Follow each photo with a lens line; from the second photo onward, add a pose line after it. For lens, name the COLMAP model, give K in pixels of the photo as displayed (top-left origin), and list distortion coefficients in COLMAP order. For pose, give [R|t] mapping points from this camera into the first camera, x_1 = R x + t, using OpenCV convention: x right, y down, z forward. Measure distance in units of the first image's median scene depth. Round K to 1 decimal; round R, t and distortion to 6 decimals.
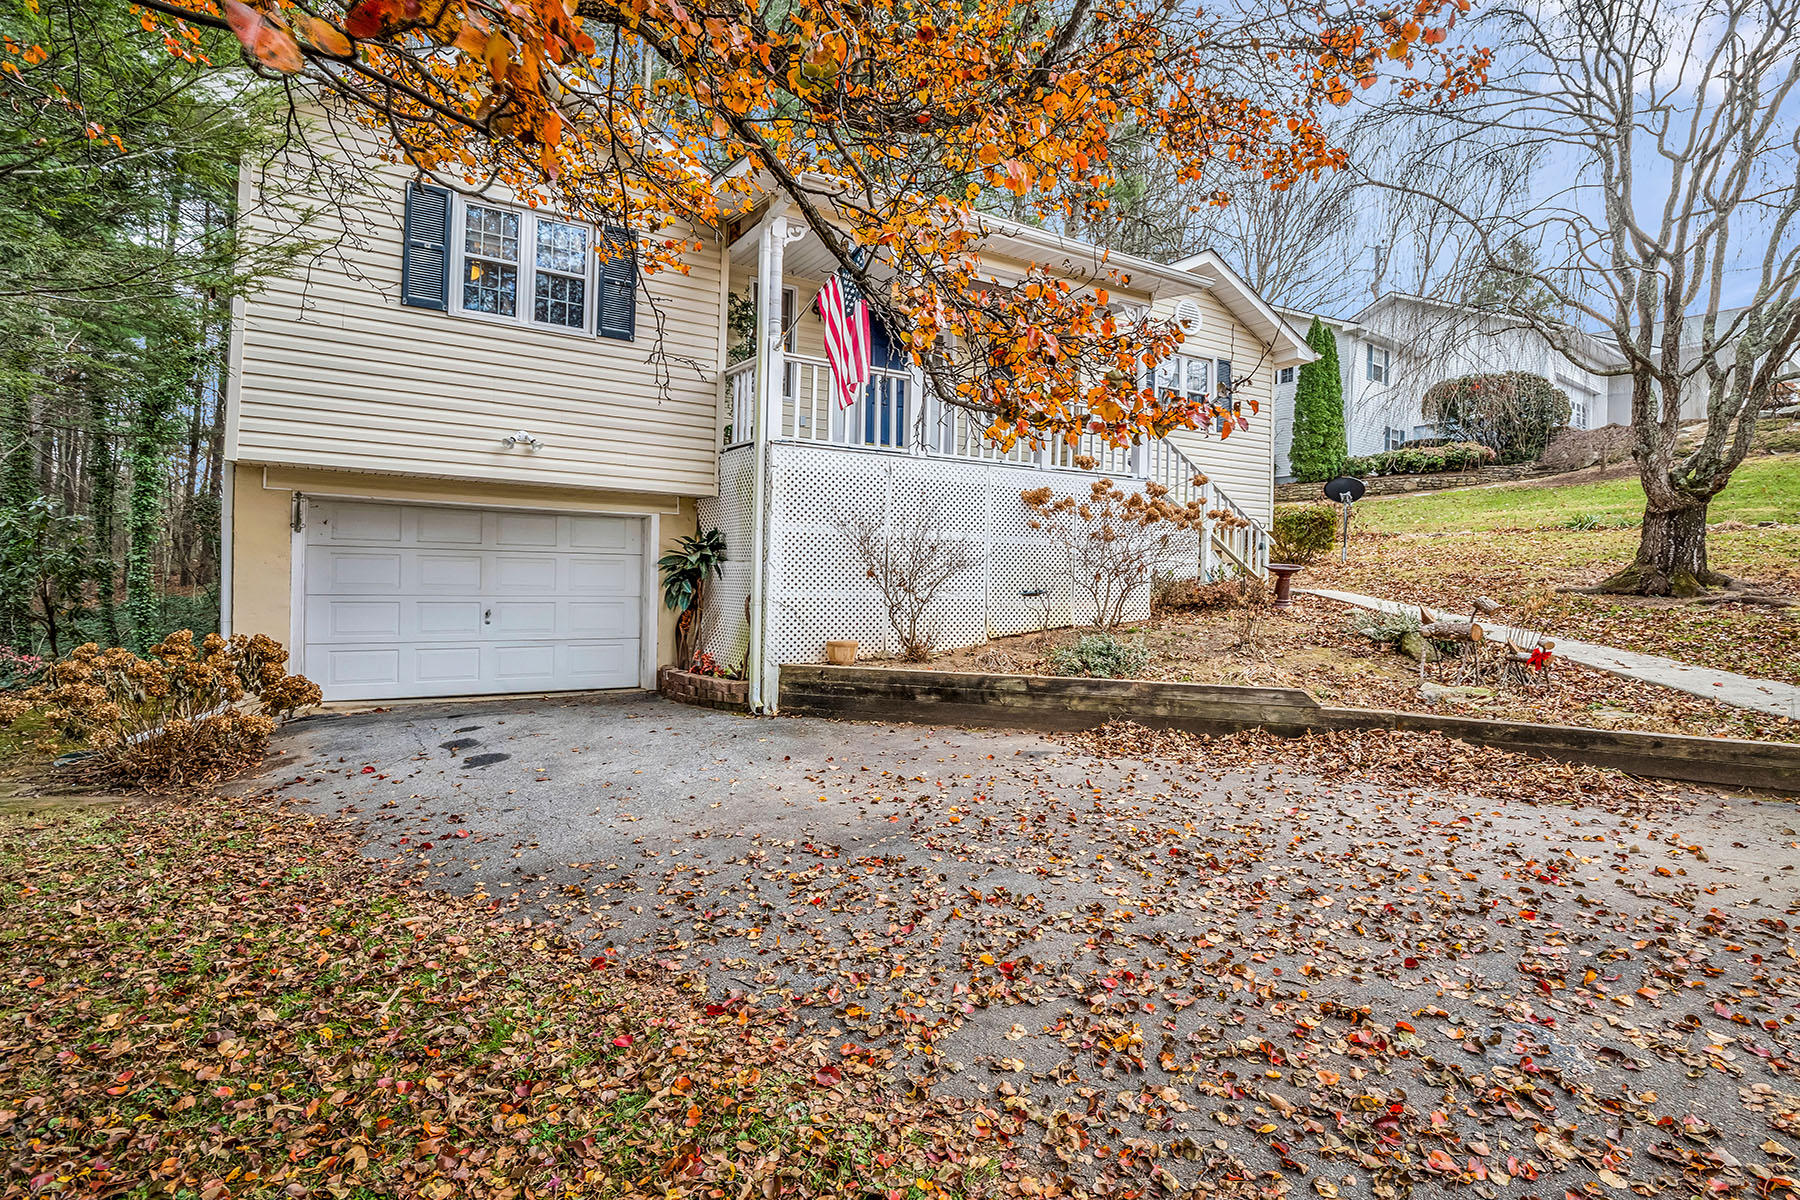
lens RADIAL K [[891.0, 0, 897.0], [0, 891.0, 583.2], [0, 0, 1]] dist [-0.002284, -0.009421]
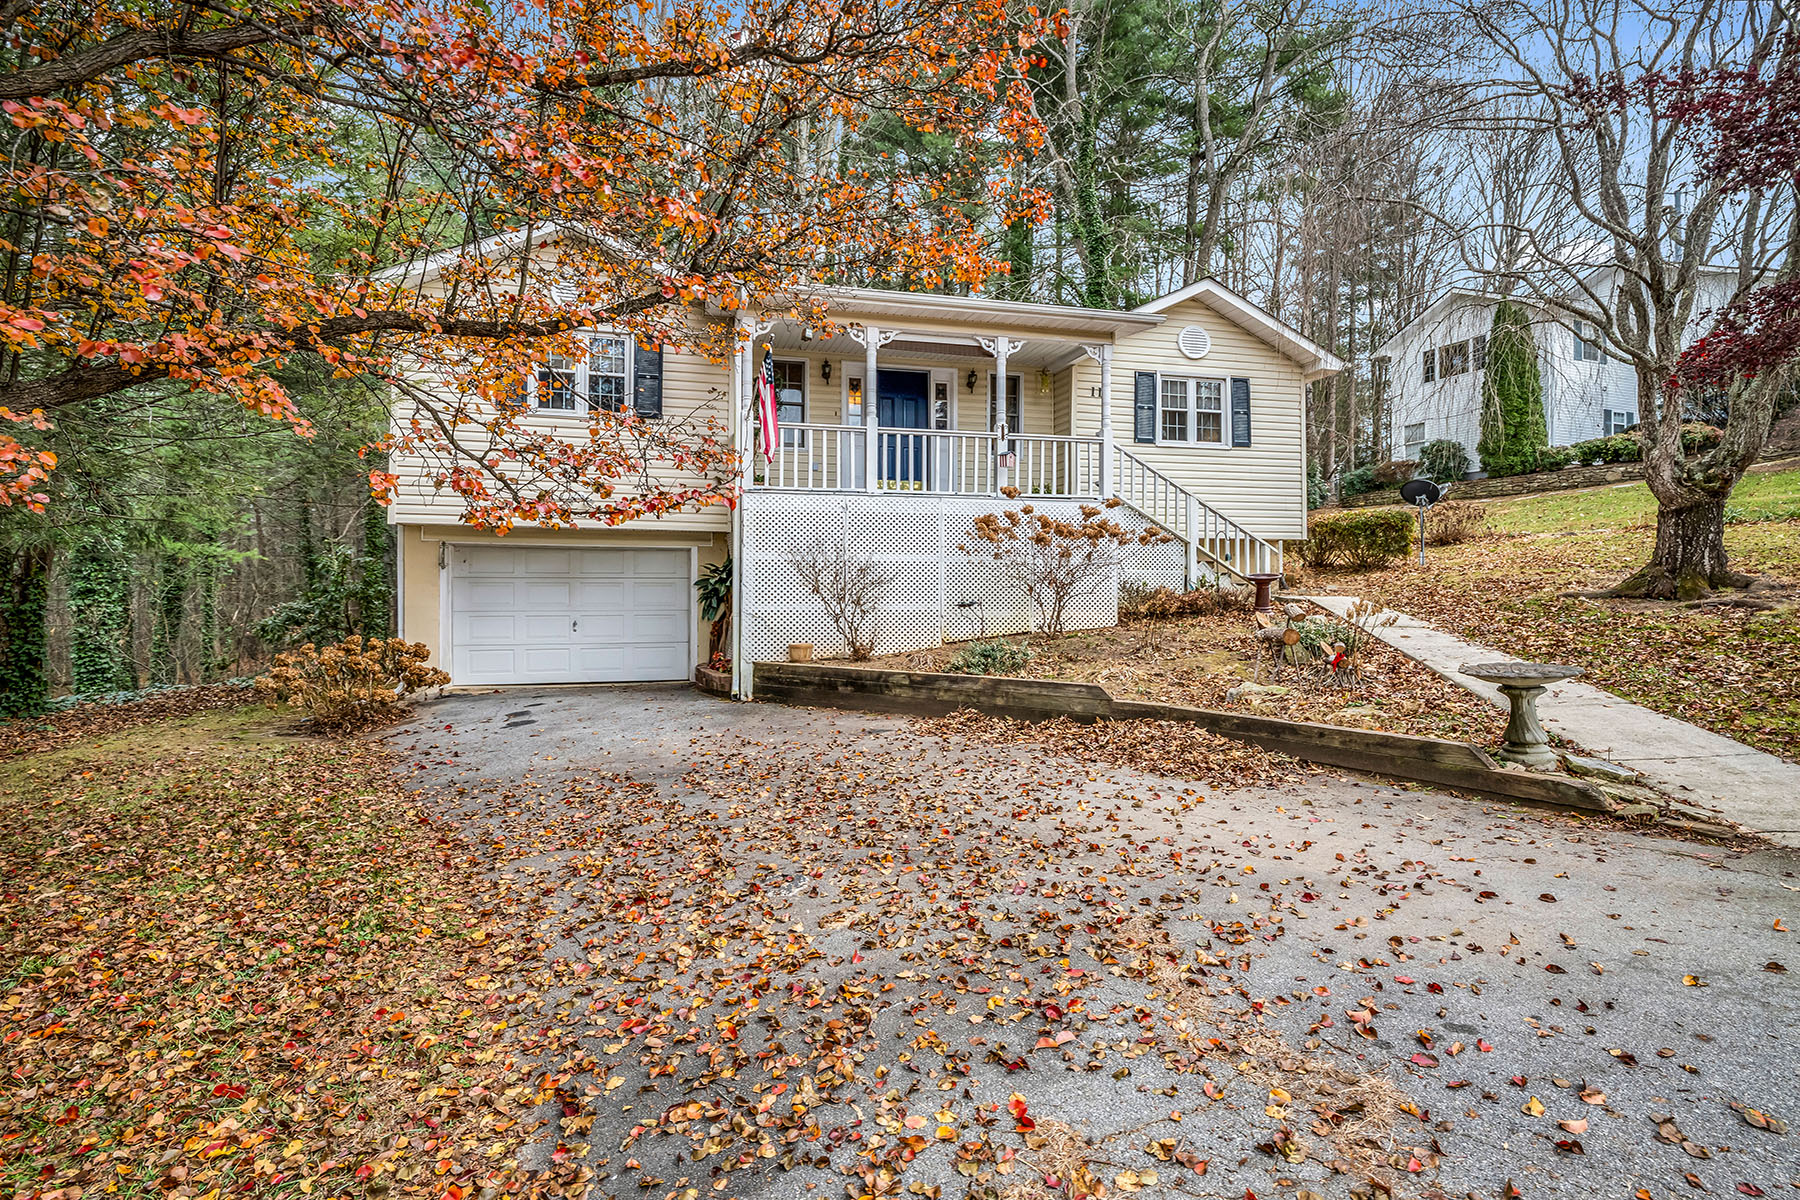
lens RADIAL K [[868.1, 0, 900.0], [0, 868.1, 600.0], [0, 0, 1]] dist [-0.000423, -0.008075]
pose [[0.958056, -0.012872, -0.286293, 0.413948], [0.015540, 0.999854, 0.007050, -0.004831], [0.286160, -0.011204, 0.958116, -0.144254]]
